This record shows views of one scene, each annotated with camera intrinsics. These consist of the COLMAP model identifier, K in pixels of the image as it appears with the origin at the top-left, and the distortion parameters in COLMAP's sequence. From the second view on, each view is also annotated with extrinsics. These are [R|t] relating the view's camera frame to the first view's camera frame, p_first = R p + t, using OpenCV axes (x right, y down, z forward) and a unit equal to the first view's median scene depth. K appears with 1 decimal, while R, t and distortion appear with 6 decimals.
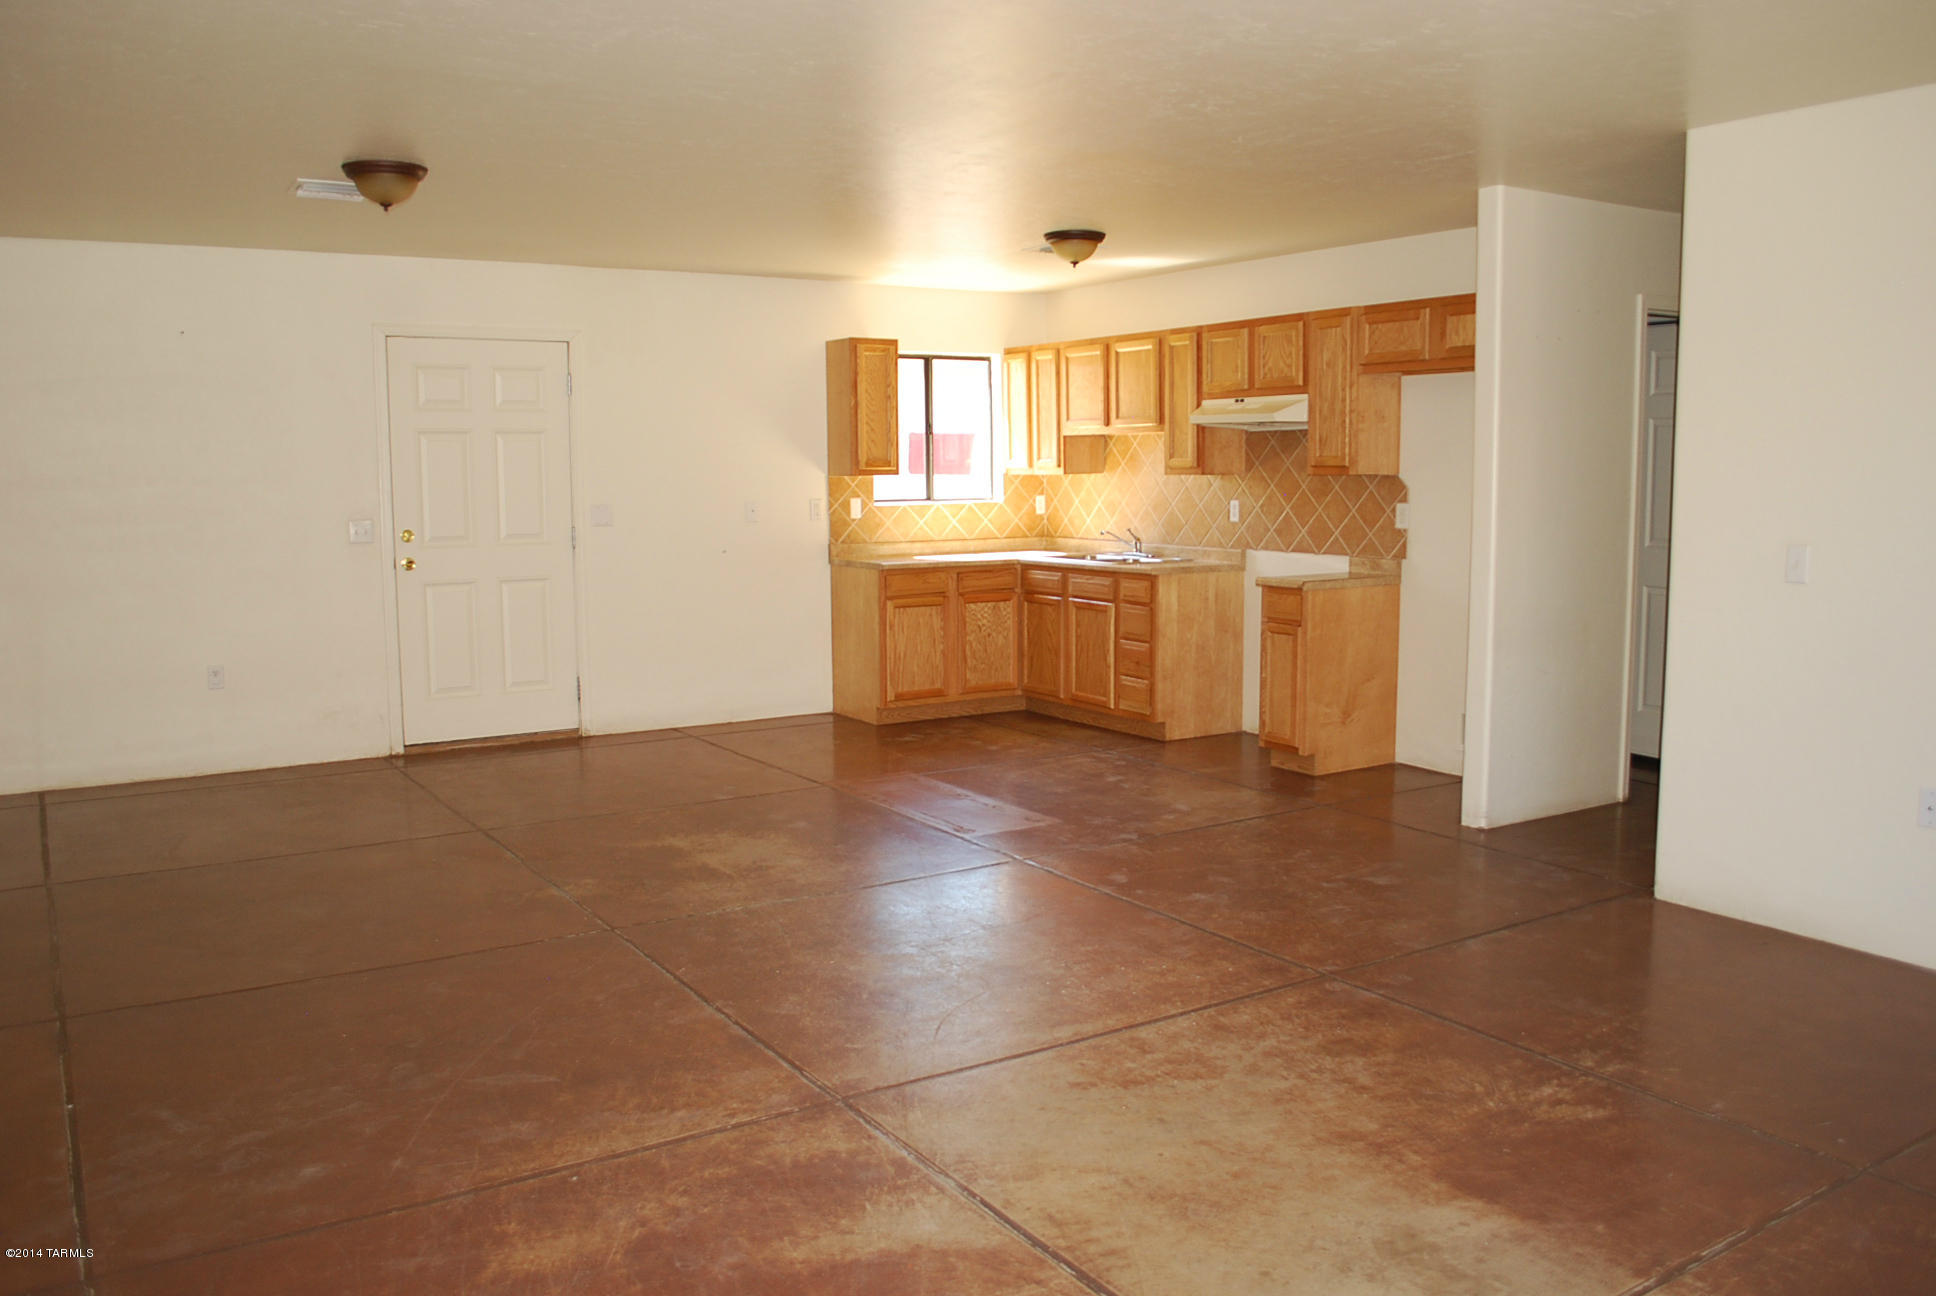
lens RADIAL K [[1534.5, 0, 981.0], [0, 1534.5, 643.7], [0, 0, 1]] dist [-0.075357, 0.000592]
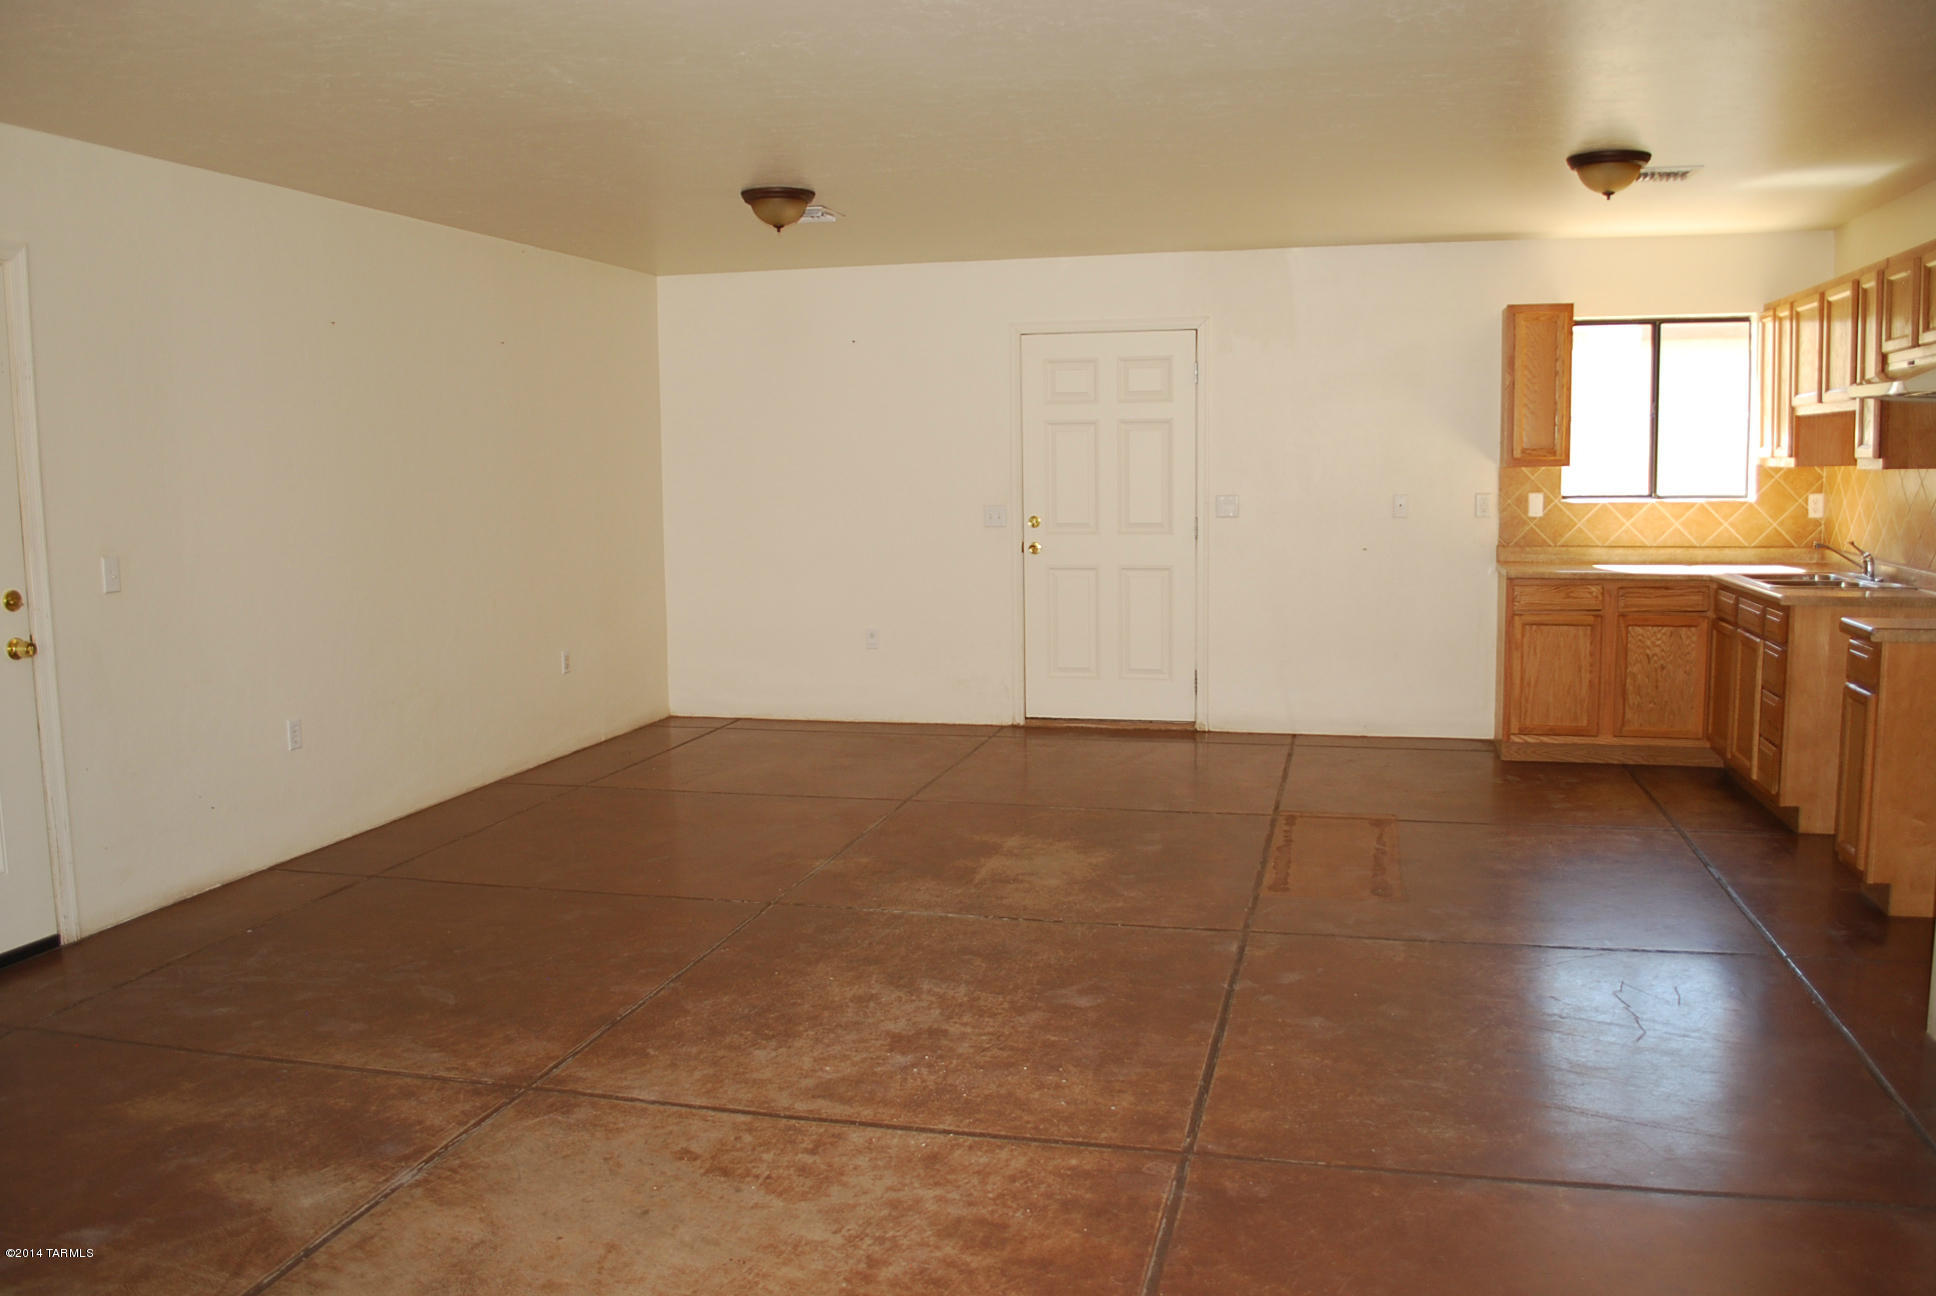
lens RADIAL K [[1534.5, 0, 981.0], [0, 1534.5, 643.7], [0, 0, 1]] dist [-0.075357, 0.000592]
pose [[0.685241, 0.083670, -0.723495, 0.378127], [-0.074449, 0.996223, 0.044697, -0.030826], [0.724502, 0.023235, 0.688881, 0.231888]]
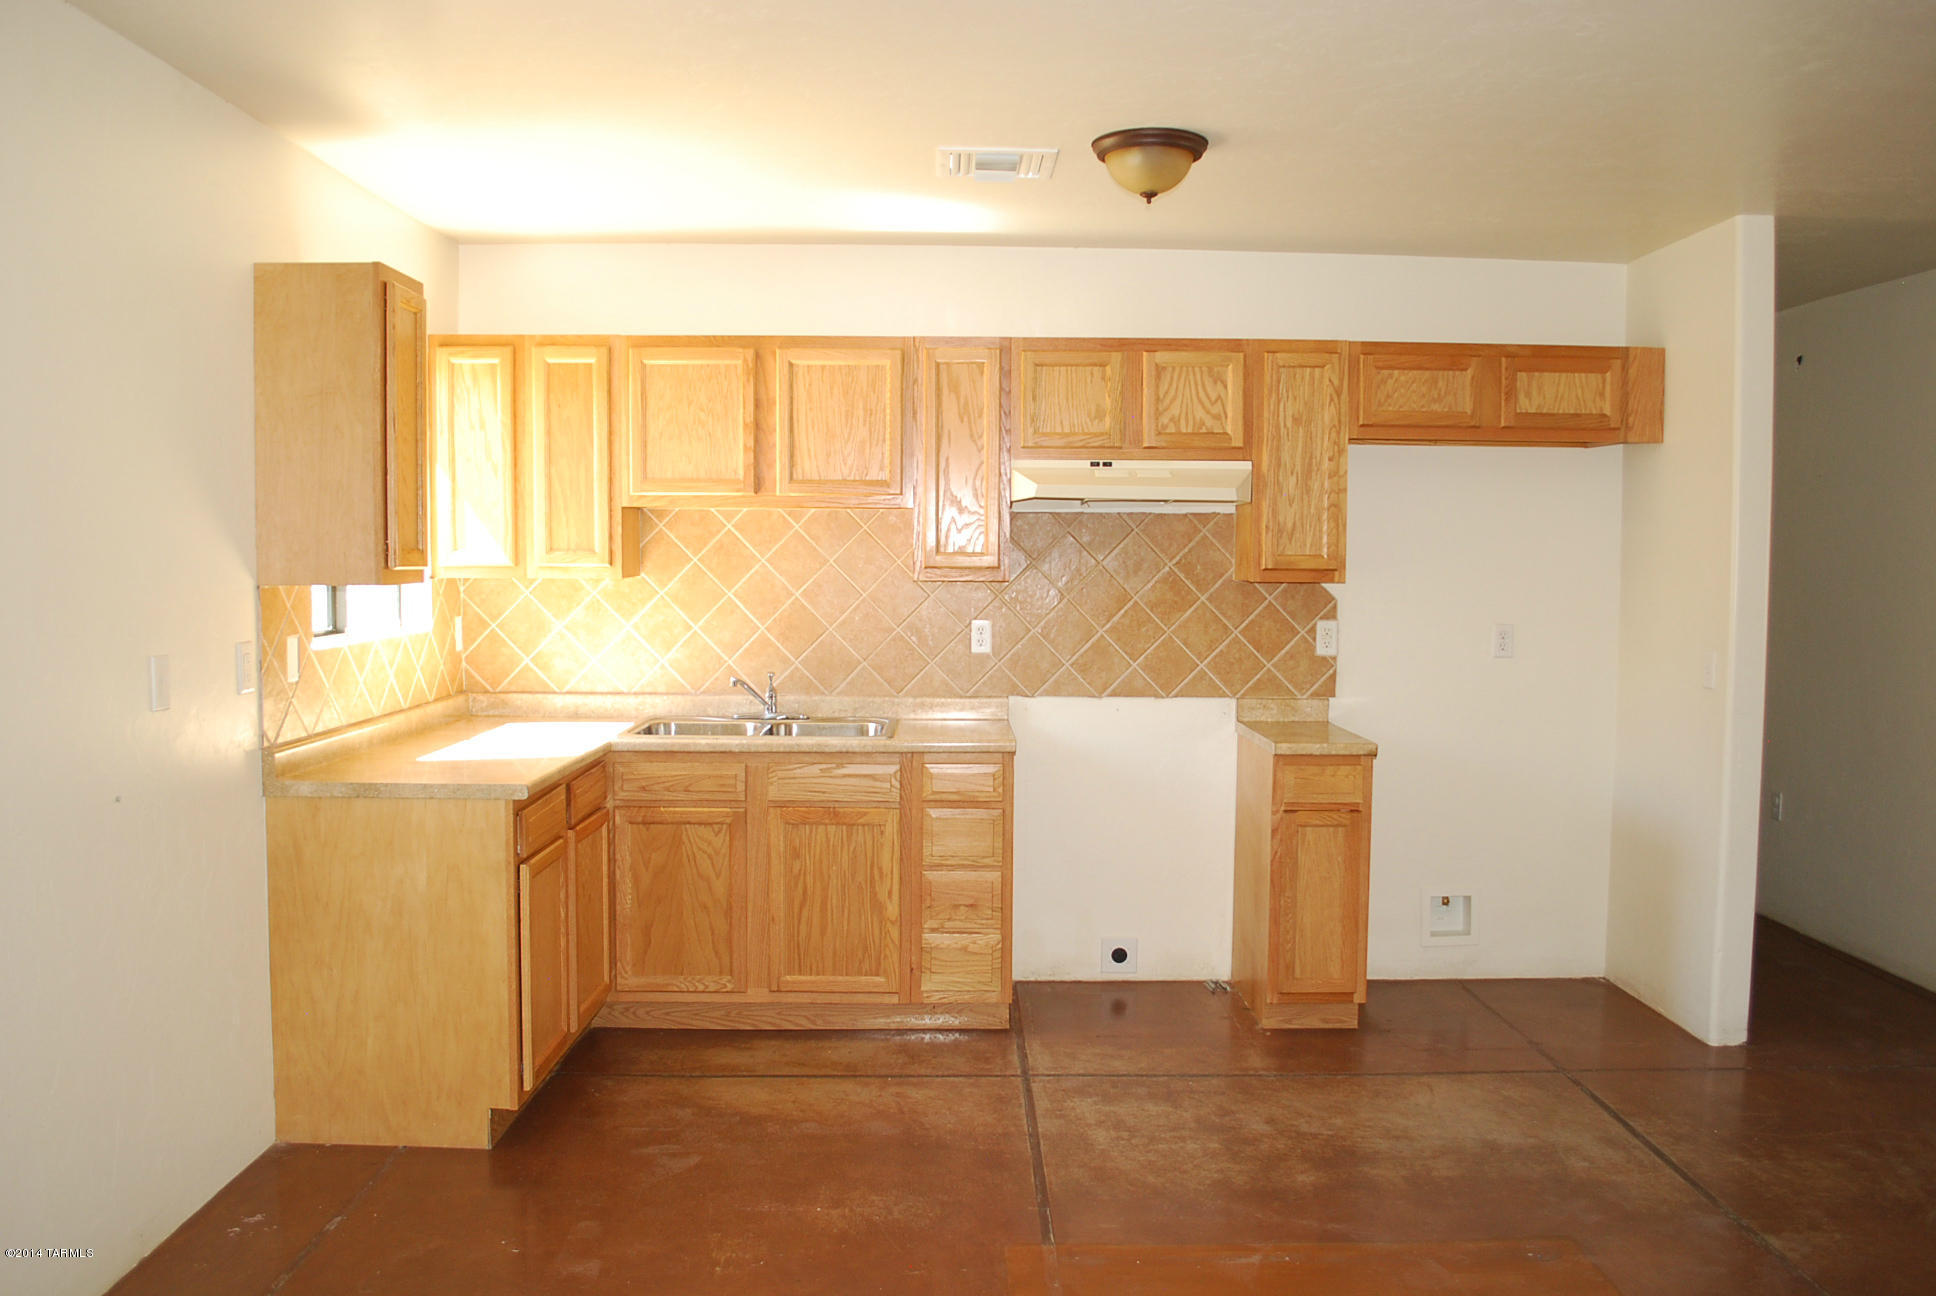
lens RADIAL K [[1534.5, 0, 981.0], [0, 1534.5, 643.7], [0, 0, 1]] dist [-0.075357, 0.000592]
pose [[0.520380, -0.039193, 0.853035, -0.400346], [0.088185, 0.996072, -0.008031, -0.084575], [-0.849369, 0.079404, 0.521792, 0.718625]]
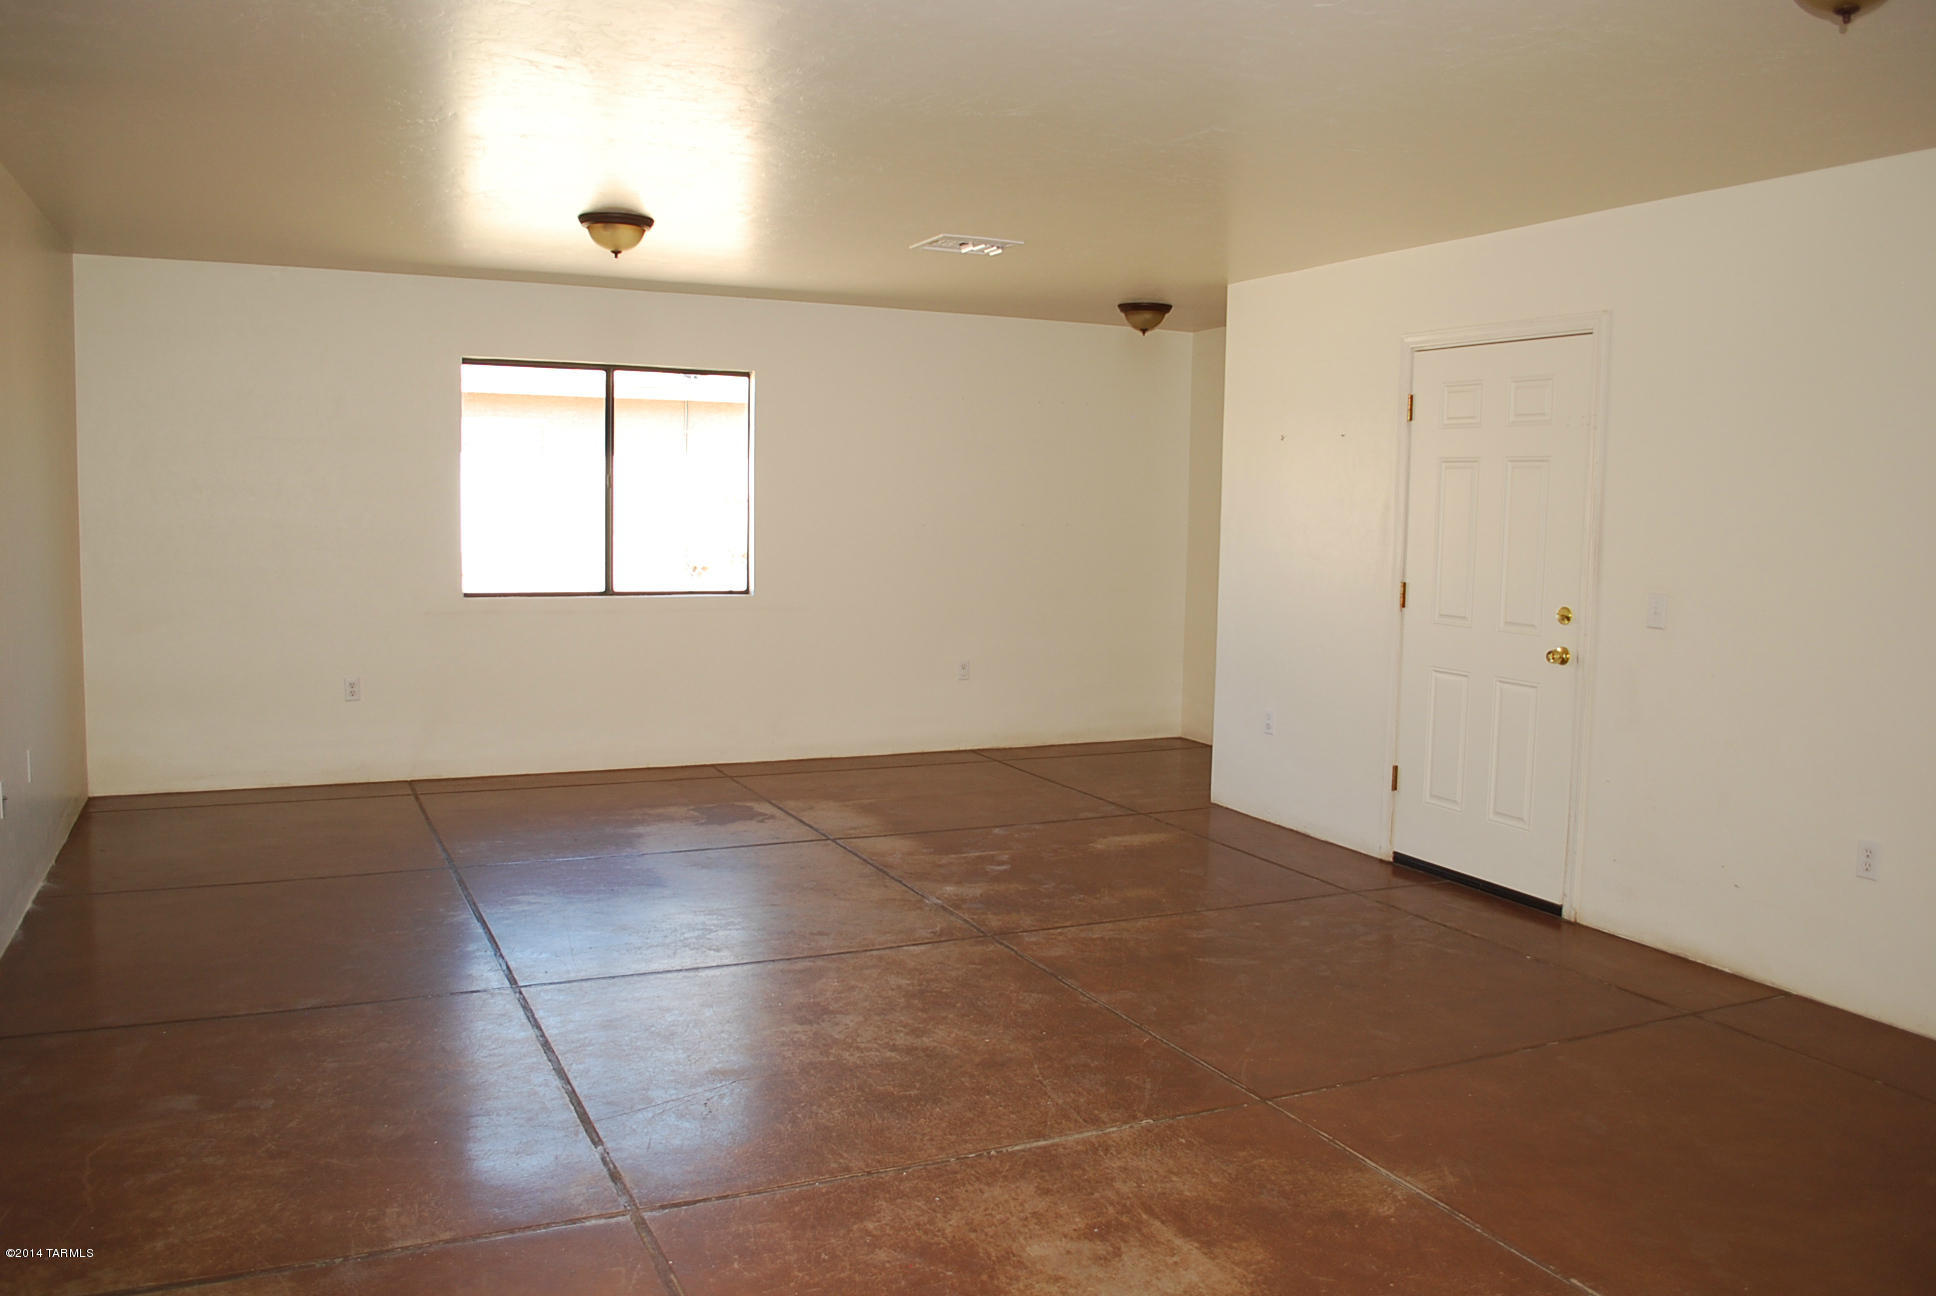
lens RADIAL K [[1534.5, 0, 981.0], [0, 1534.5, 643.7], [0, 0, 1]] dist [-0.075357, 0.000592]
pose [[-0.992167, -0.025510, 0.122283, -0.116984], [0.000387, 0.978292, 0.207231, -0.126767], [-0.124915, 0.205655, -0.970619, 1.076567]]
